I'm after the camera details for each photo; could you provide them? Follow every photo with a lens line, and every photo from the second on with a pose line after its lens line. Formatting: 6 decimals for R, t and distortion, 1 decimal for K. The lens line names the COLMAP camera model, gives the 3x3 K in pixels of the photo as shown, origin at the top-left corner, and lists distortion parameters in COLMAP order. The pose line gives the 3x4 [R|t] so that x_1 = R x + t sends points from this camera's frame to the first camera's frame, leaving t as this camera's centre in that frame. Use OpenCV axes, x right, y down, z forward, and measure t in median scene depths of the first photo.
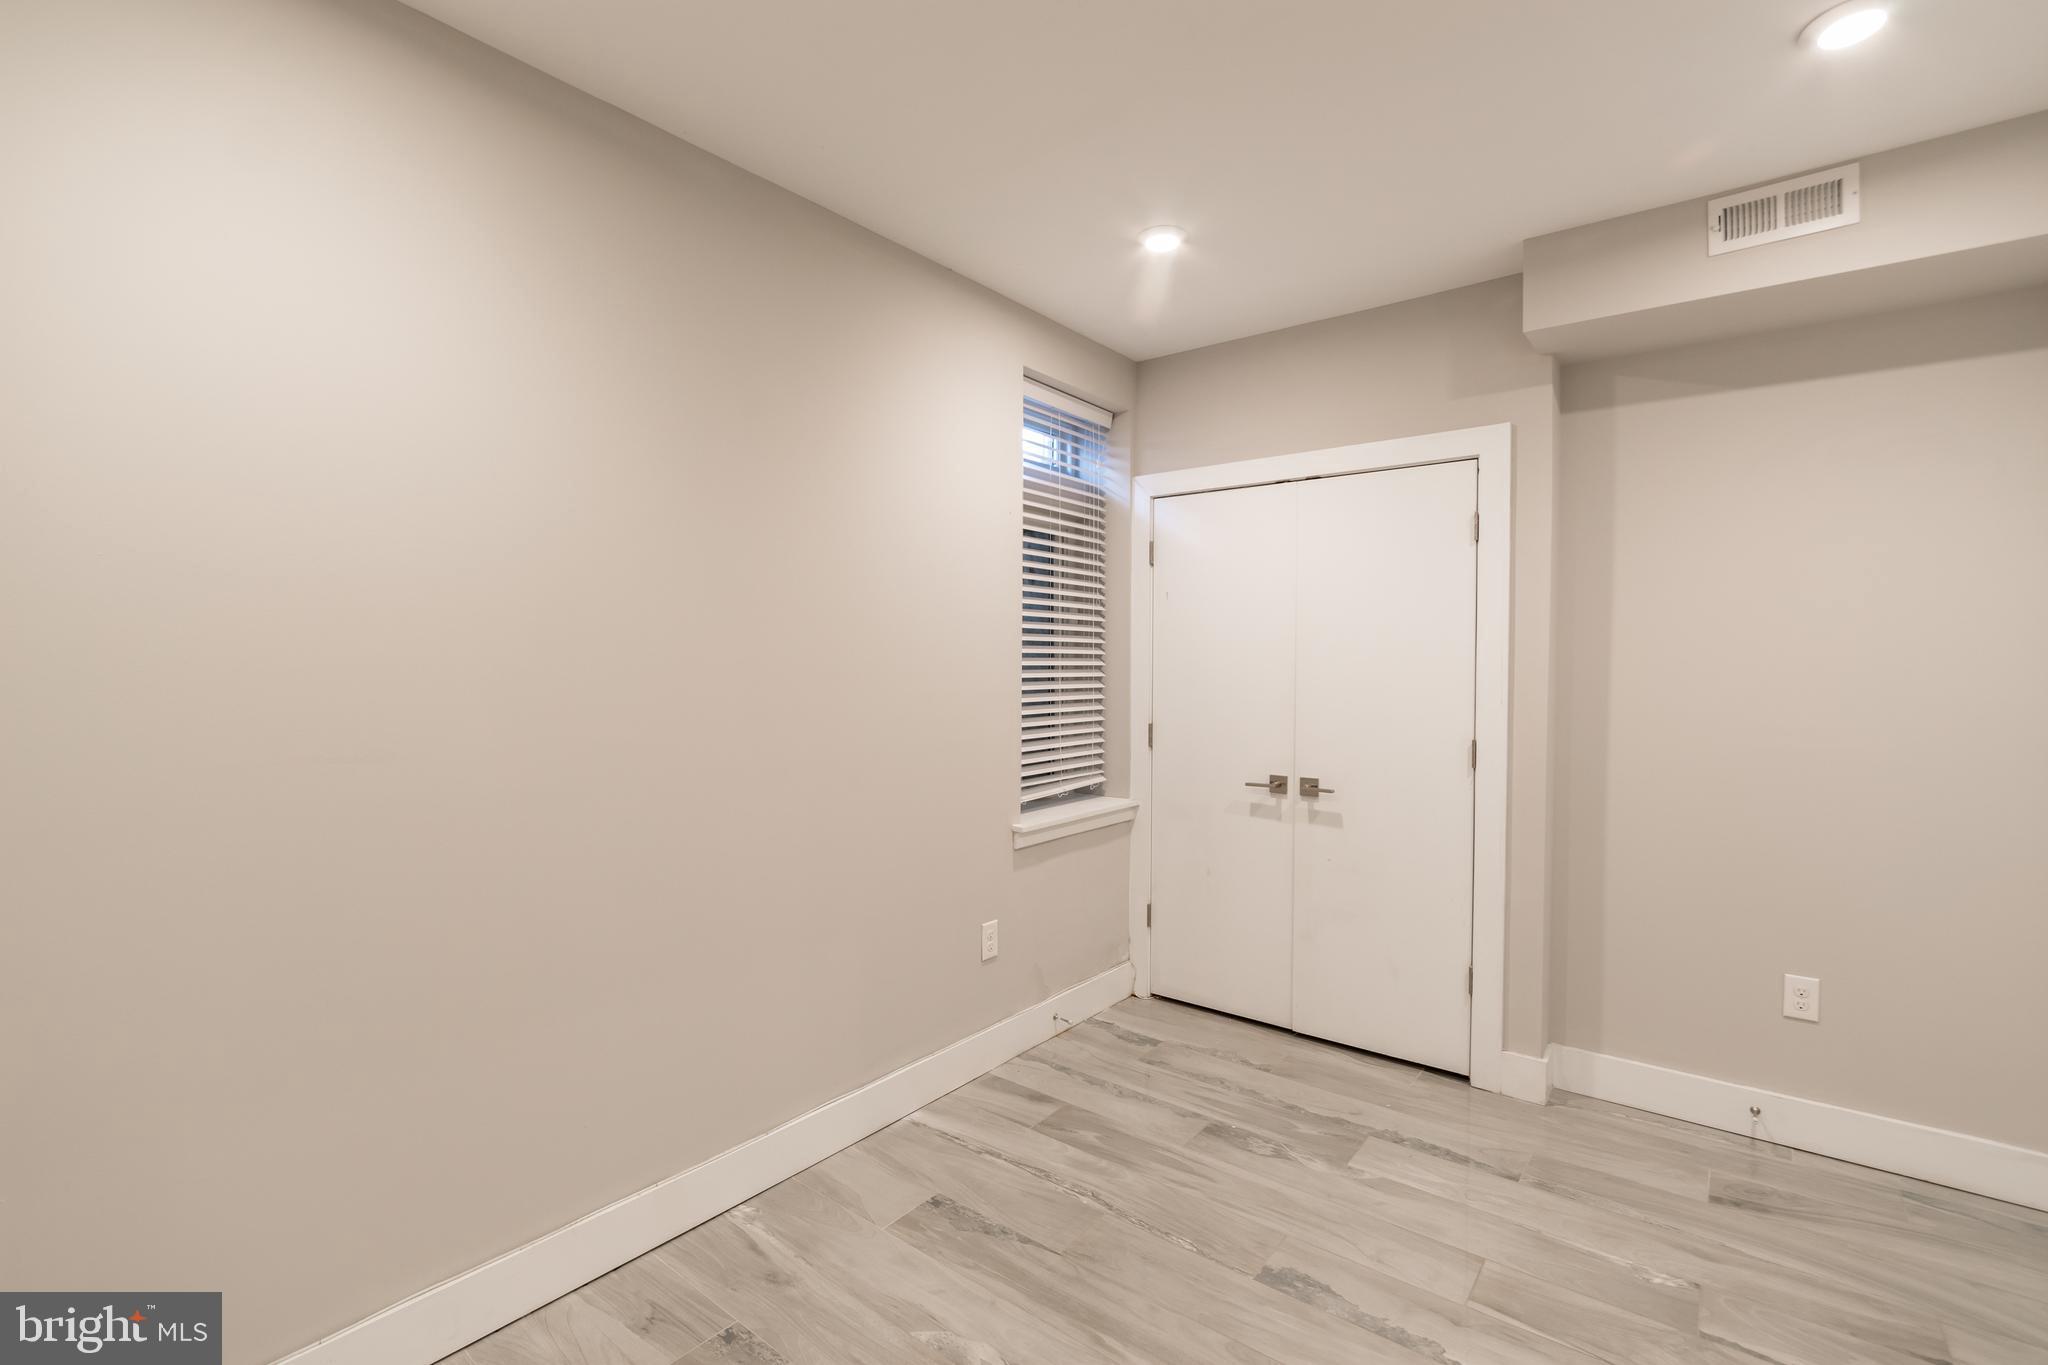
lens RADIAL K [[906.8, 0, 1017.6], [0, 906.8, 680.4], [0, 0, 1]] dist [-0.004777, -0.000130]
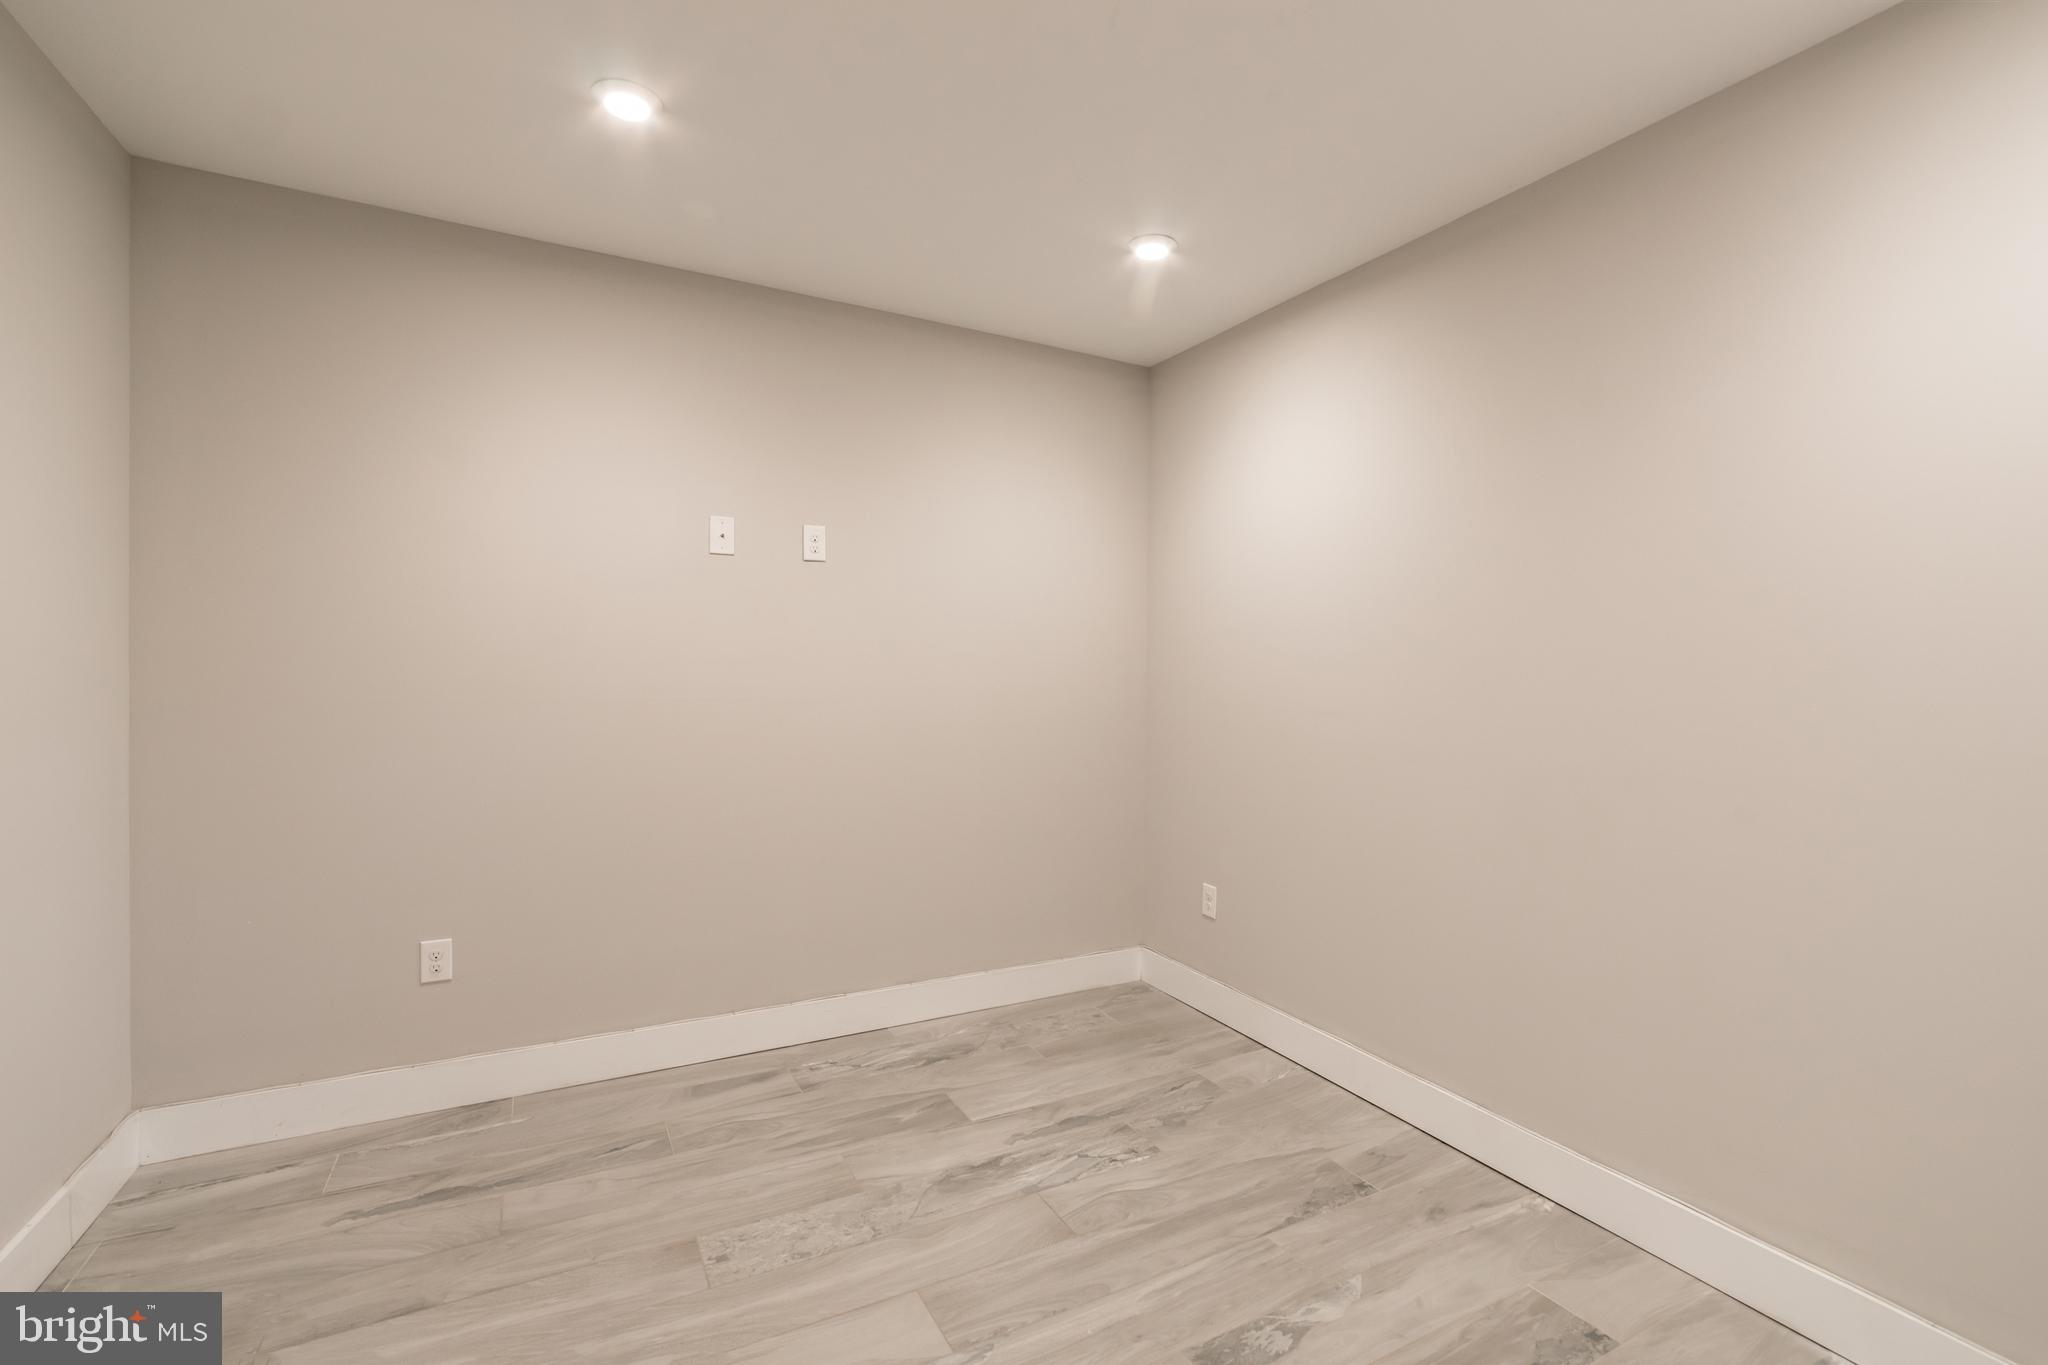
lens RADIAL K [[906.8, 0, 1020.3], [0, 906.8, 674.3], [0, 0, 1]] dist [-0.004777, -0.000130]
pose [[-0.398444, 0.002564, -0.917189, 0.894999], [-0.024802, 0.999600, 0.013569, 0.001754], [0.916857, 0.028155, -0.398221, 0.903843]]
